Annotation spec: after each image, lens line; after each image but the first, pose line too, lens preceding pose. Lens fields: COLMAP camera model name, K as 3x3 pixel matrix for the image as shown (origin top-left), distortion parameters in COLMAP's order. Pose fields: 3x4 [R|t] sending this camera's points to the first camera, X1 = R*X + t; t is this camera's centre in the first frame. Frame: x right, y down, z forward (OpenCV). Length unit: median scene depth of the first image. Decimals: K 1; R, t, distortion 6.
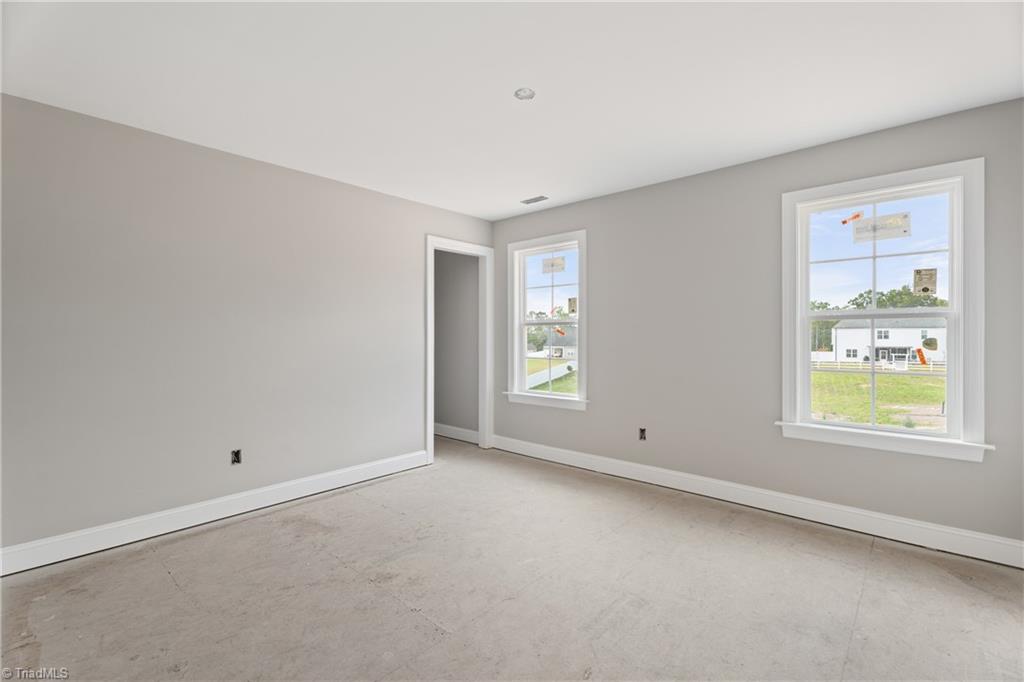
lens RADIAL K [[453.2, 0, 512.0], [0, 453.2, 341.0], [0, 0, 1]] dist [0.000309, -0.000163]
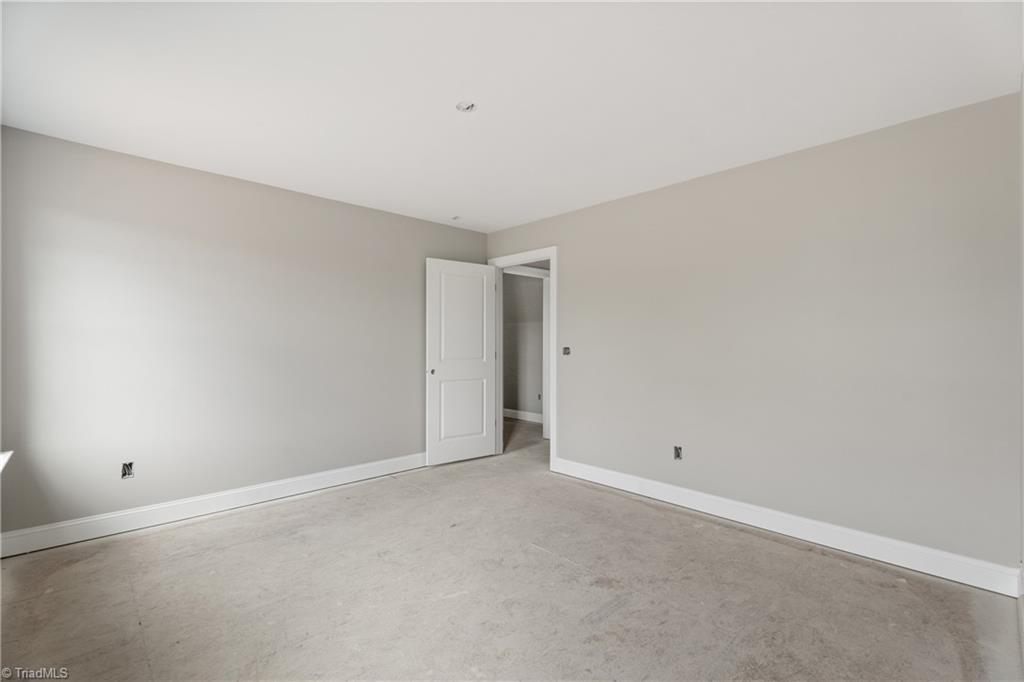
lens RADIAL K [[453.2, 0, 512.0], [0, 453.2, 341.0], [0, 0, 1]] dist [0.000309, -0.000163]
pose [[-0.997322, -0.002196, 0.073107, -0.076402], [-0.002086, 0.999997, 0.001582, -0.010312], [-0.073110, 0.001426, -0.997323, 1.022790]]
